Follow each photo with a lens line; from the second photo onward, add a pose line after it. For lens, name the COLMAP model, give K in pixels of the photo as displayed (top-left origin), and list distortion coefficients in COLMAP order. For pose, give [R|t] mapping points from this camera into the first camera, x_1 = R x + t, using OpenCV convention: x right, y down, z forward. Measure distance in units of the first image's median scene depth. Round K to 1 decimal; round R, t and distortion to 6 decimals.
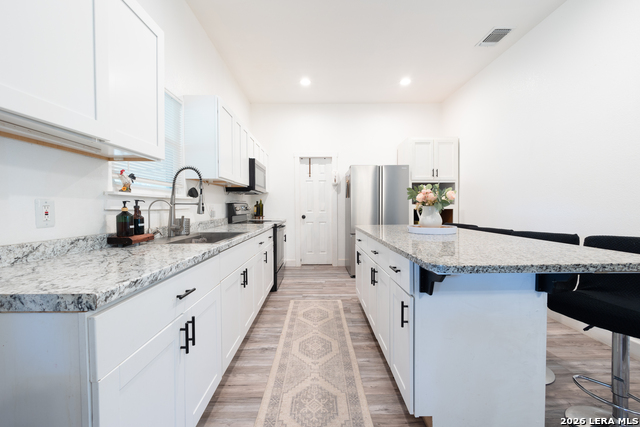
lens RADIAL K [[272.0, 0, 321.2], [0, 272.0, 211.3], [0, 0, 1]] dist [-0.004094, 0.000305]
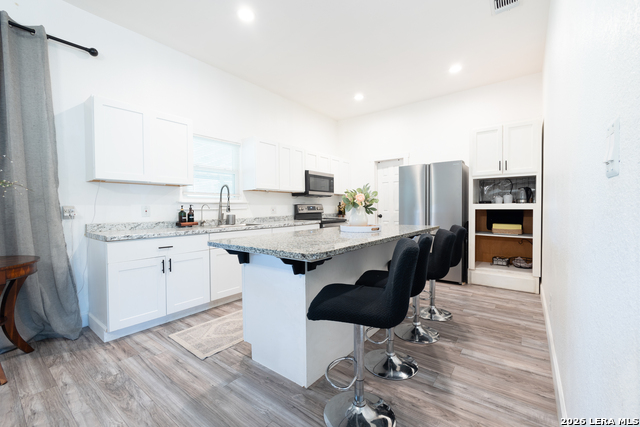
lens RADIAL K [[272.0, 0, 321.4], [0, 272.0, 211.5], [0, 0, 1]] dist [-0.004094, 0.000305]
pose [[0.781824, 0.007802, -0.623451, 0.946697], [-0.004905, 0.999968, 0.006363, -0.007776], [0.623480, -0.001917, 0.781837, 0.021775]]
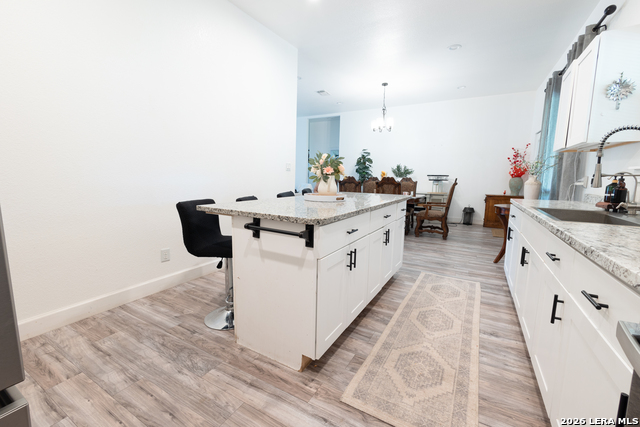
lens RADIAL K [[272.0, 0, 318.4], [0, 272.0, 214.8], [0, 0, 1]] dist [-0.004094, 0.000305]
pose [[-0.852092, -0.082846, 0.516794, -0.130529], [-0.002700, 0.988076, 0.153945, -0.030242], [-0.523385, 0.129780, -0.842155, 1.870270]]
